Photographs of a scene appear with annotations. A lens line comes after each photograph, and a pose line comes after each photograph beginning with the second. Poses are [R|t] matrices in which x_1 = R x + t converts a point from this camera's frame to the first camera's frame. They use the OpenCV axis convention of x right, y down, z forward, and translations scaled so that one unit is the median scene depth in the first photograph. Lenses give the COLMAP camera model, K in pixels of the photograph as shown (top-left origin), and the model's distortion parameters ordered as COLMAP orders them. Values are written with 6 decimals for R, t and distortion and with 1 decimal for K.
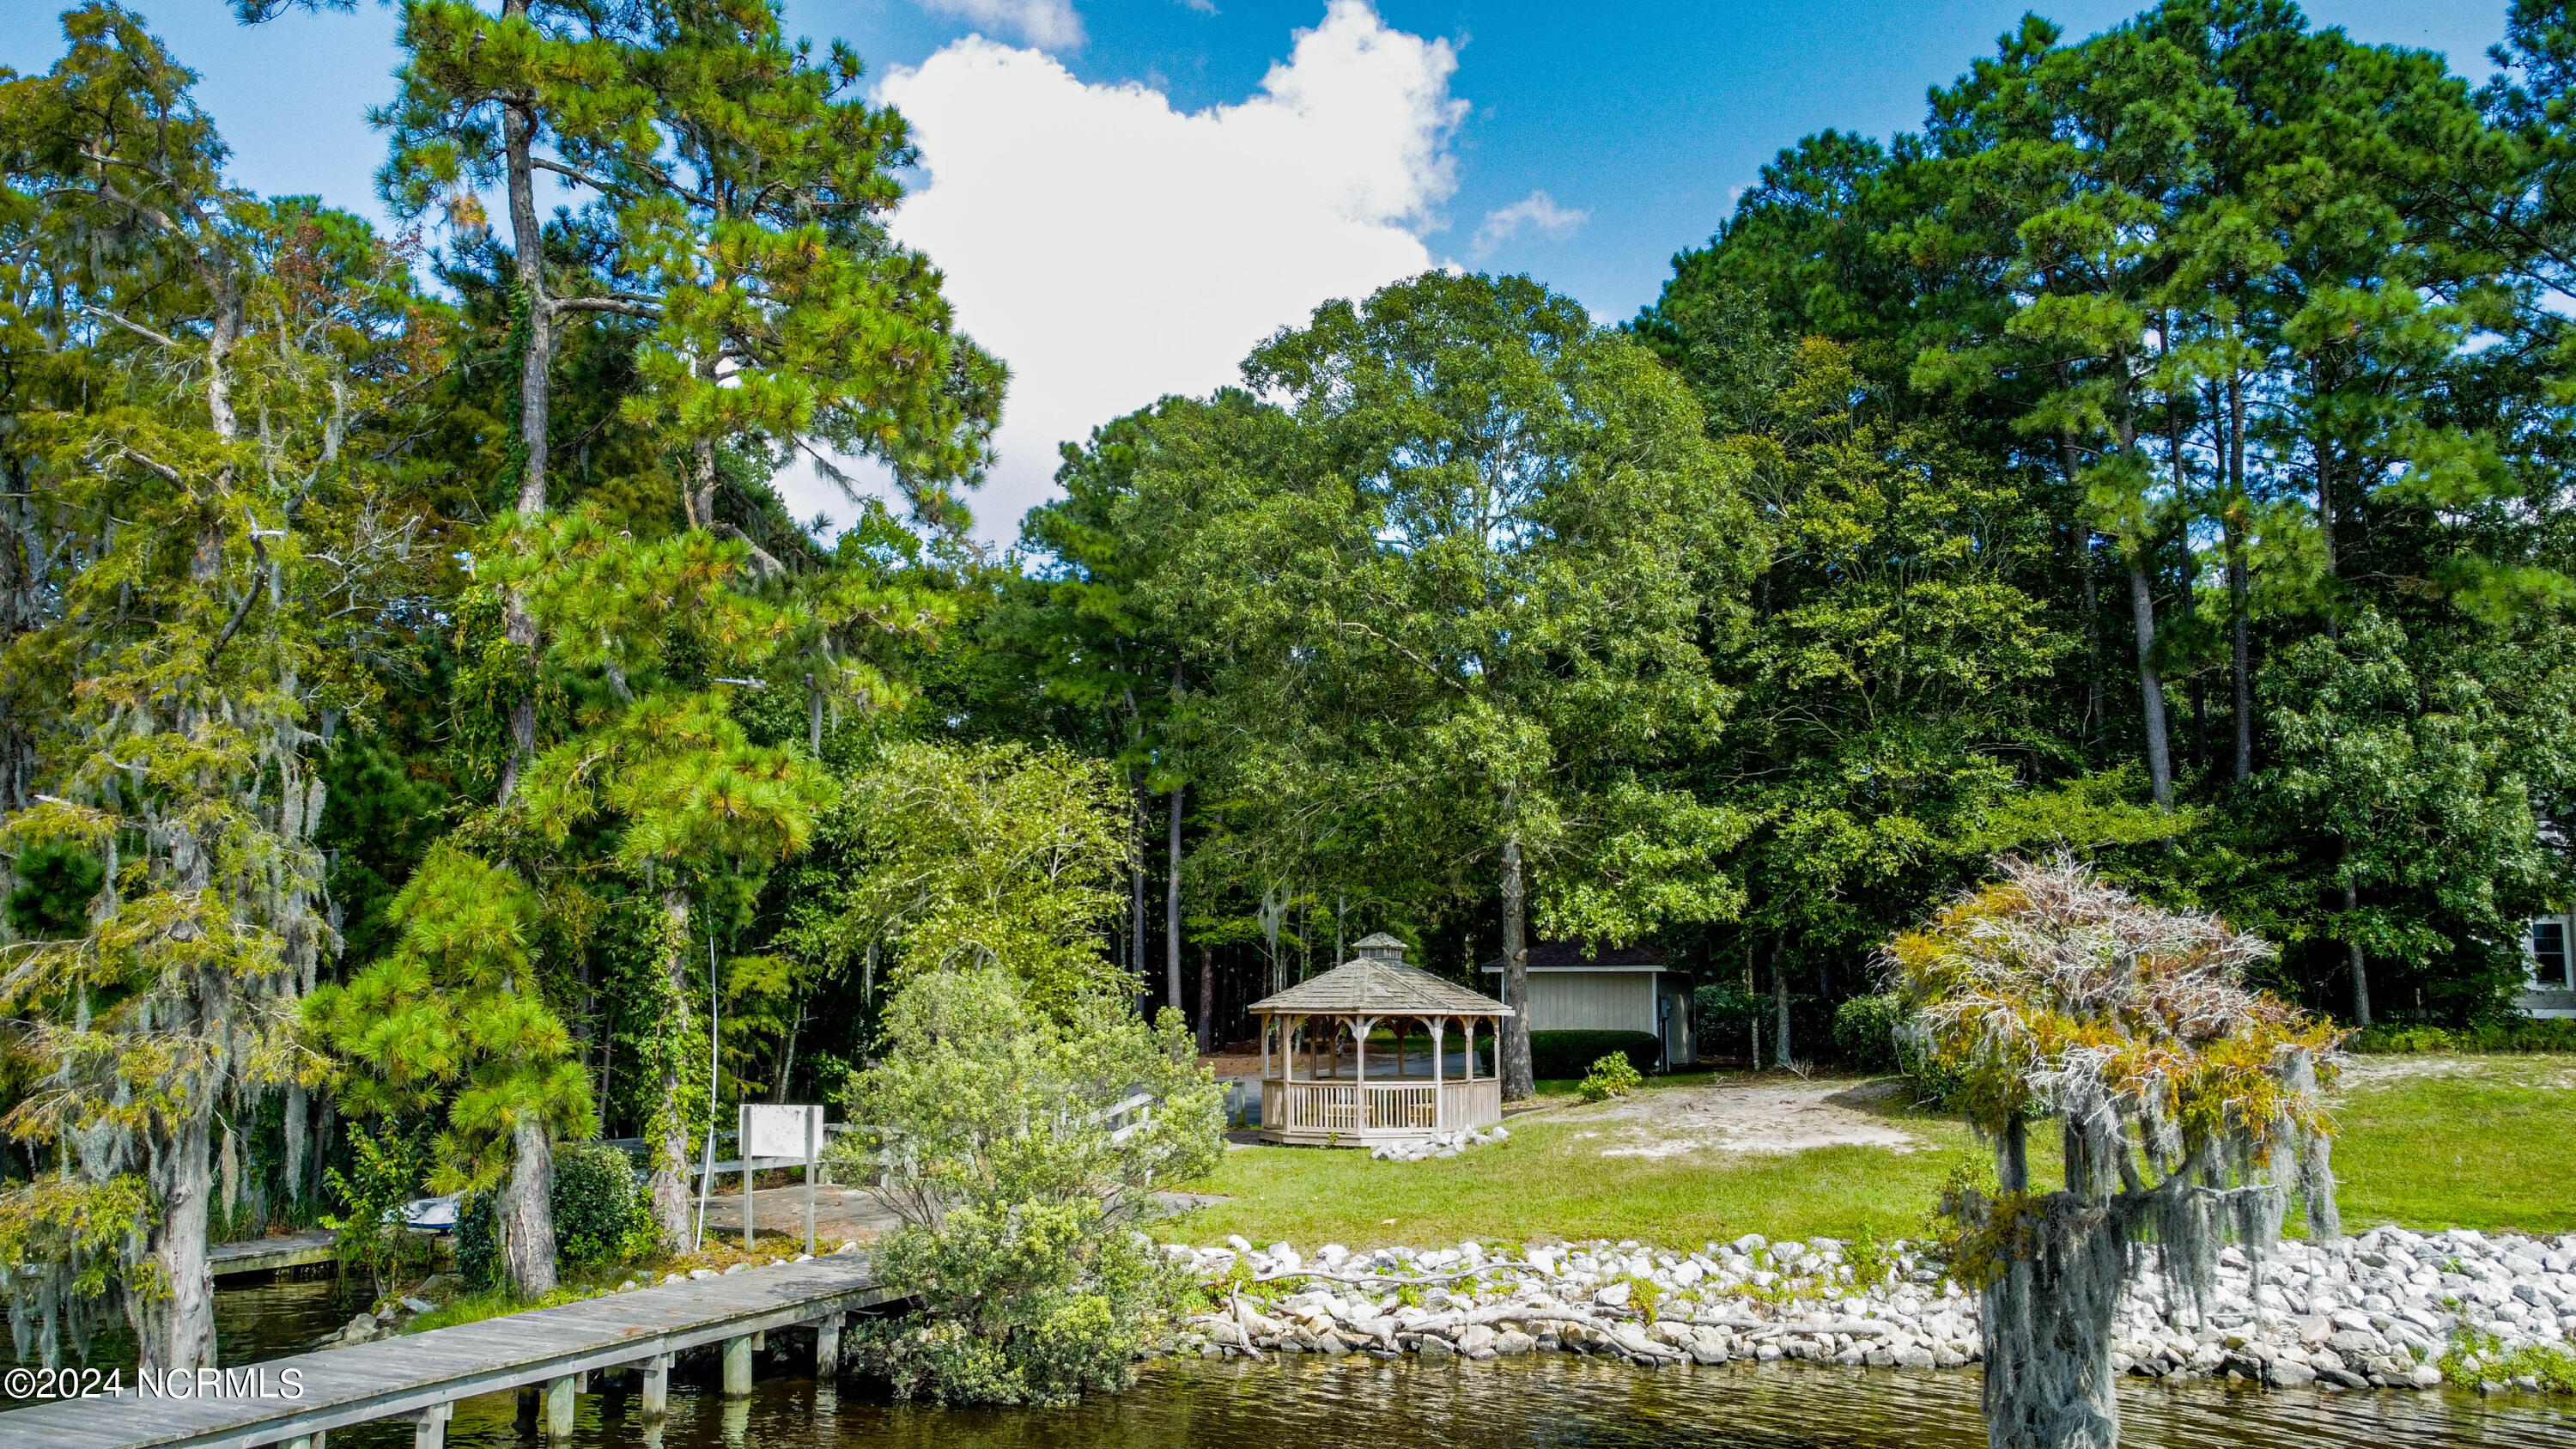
lens RADIAL K [[1955.7, 0, 1287.0], [0, 1955.7, 715.2], [0, 0, 1]] dist [0.000048, -0.003084]
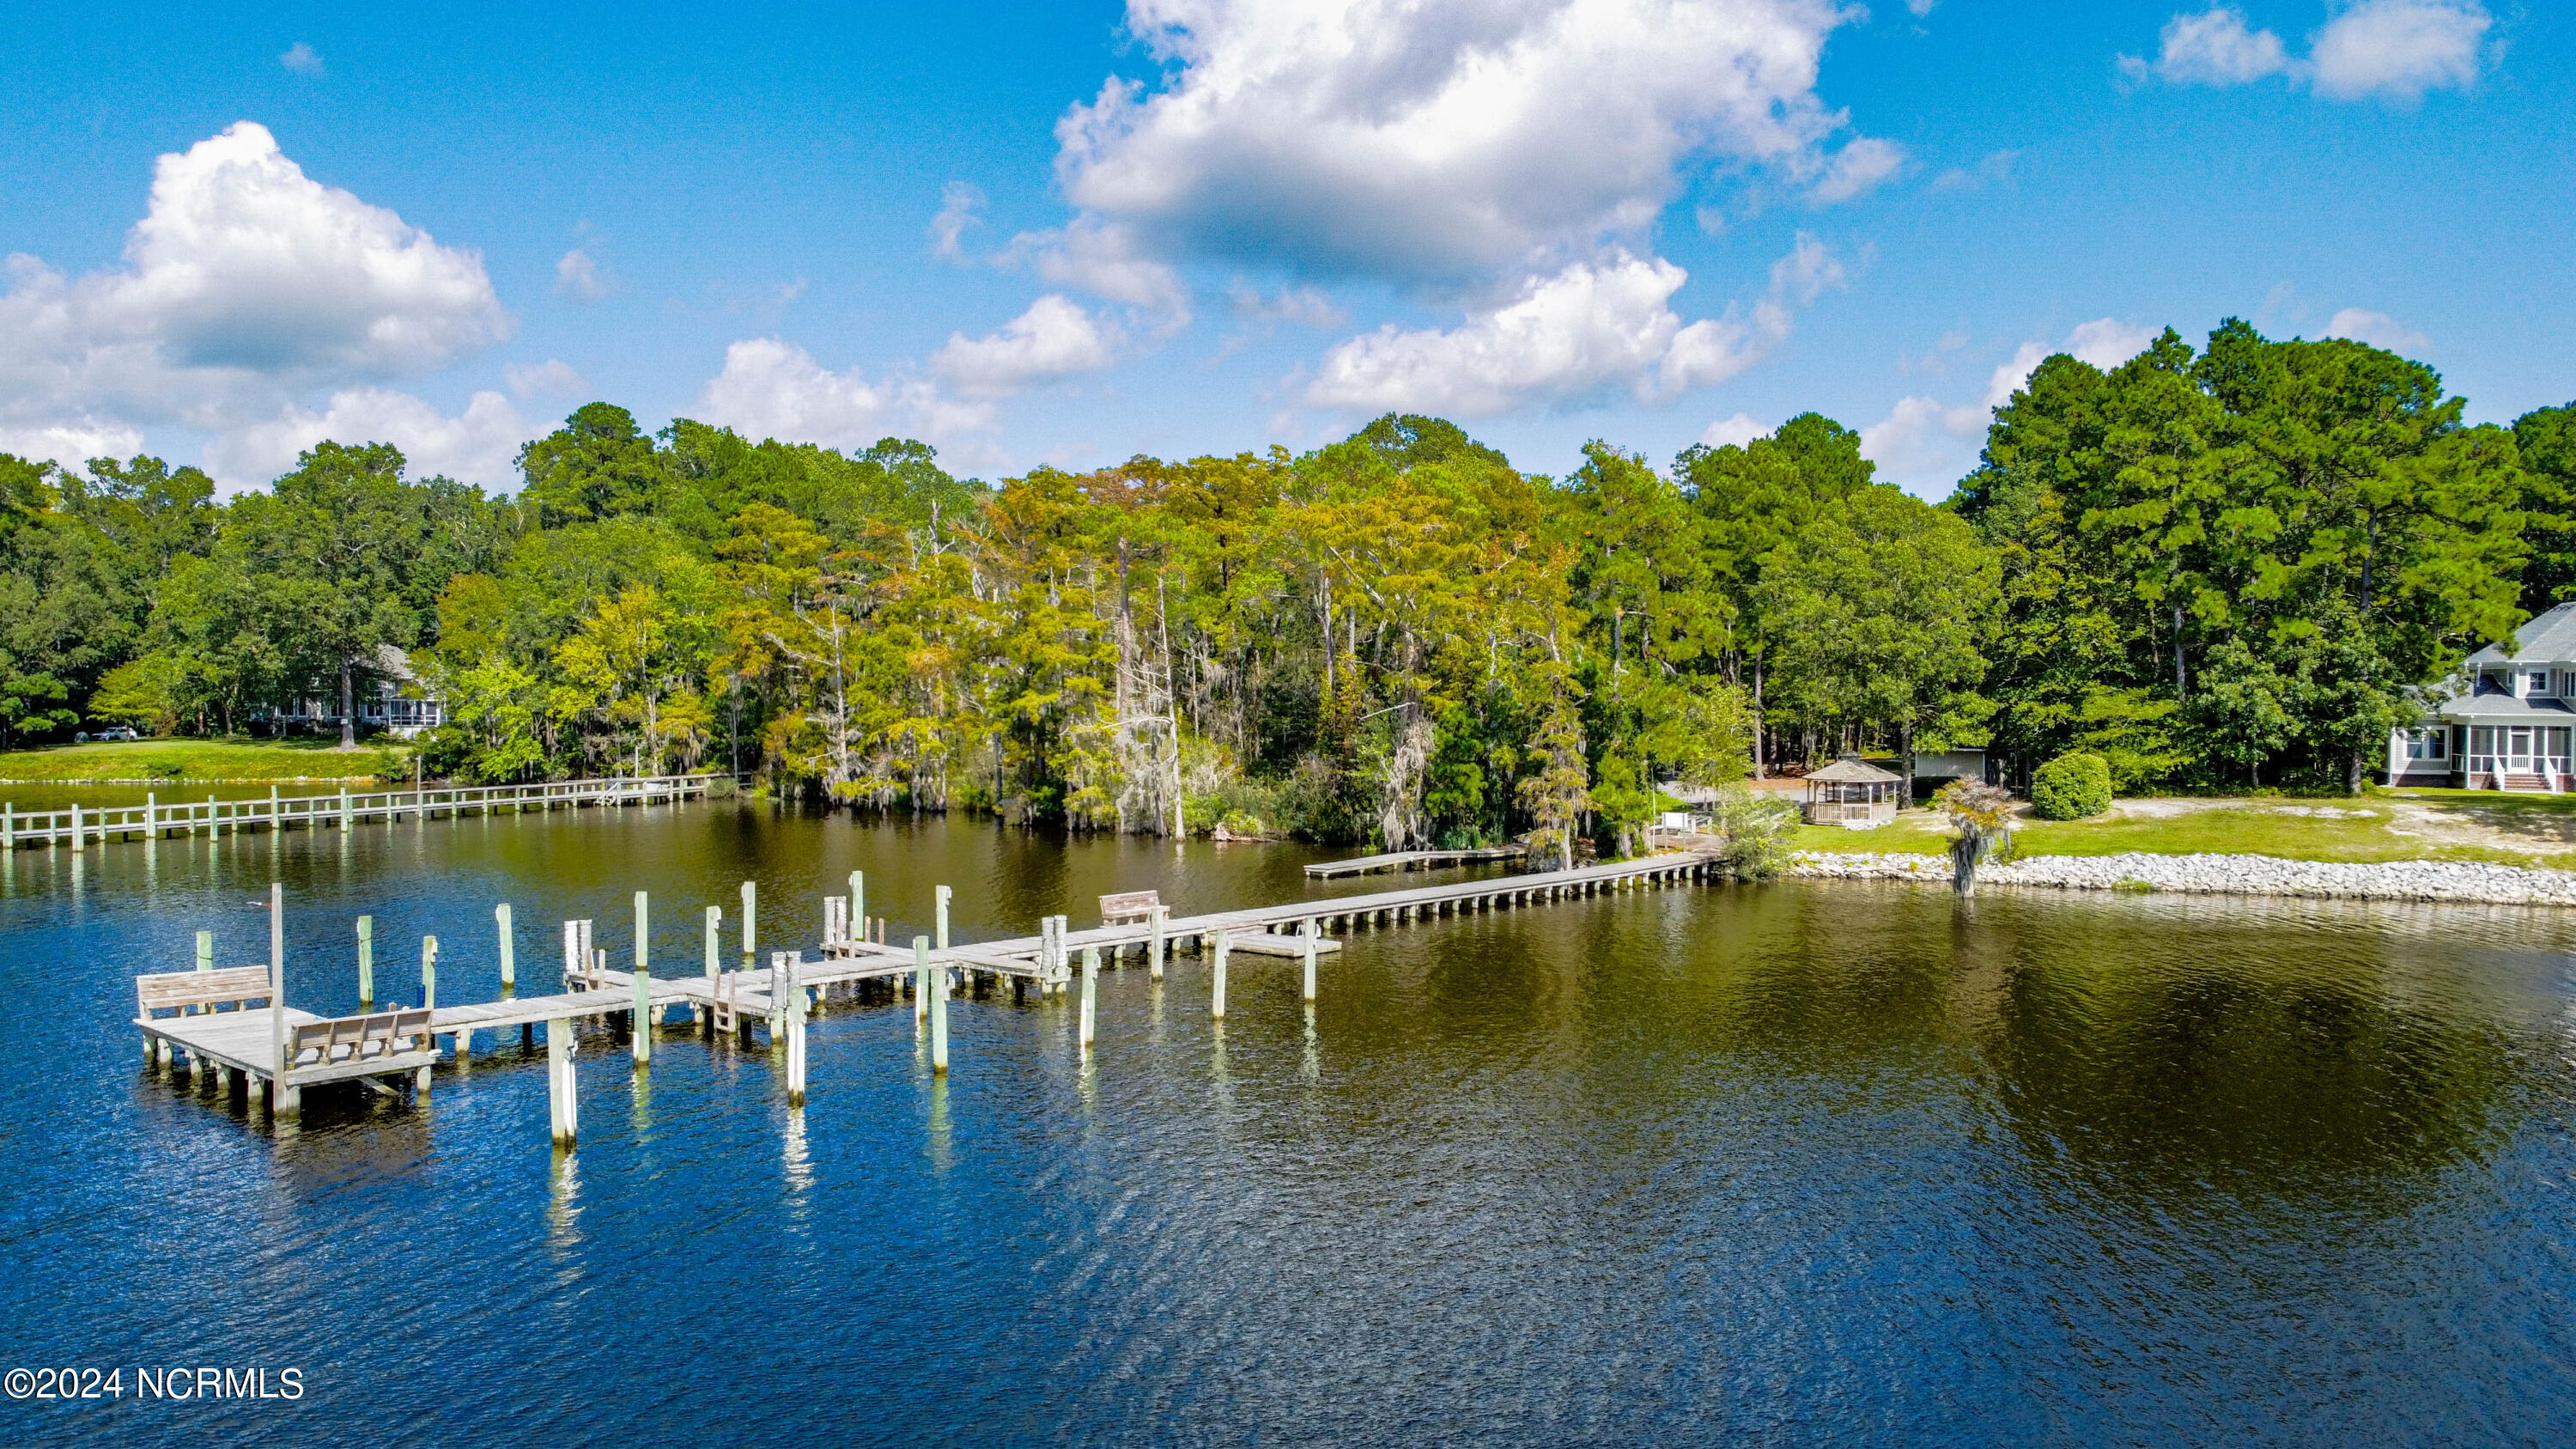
lens RADIAL K [[1955.7, 0, 1276.1], [0, 1955.7, 727.1], [0, 0, 1]] dist [0.000048, -0.003084]
pose [[0.964052, 0.003379, -0.265694, -0.002157], [0.042740, 0.984927, 0.167605, -0.429052], [0.262255, -0.172935, 0.949376, -1.879990]]
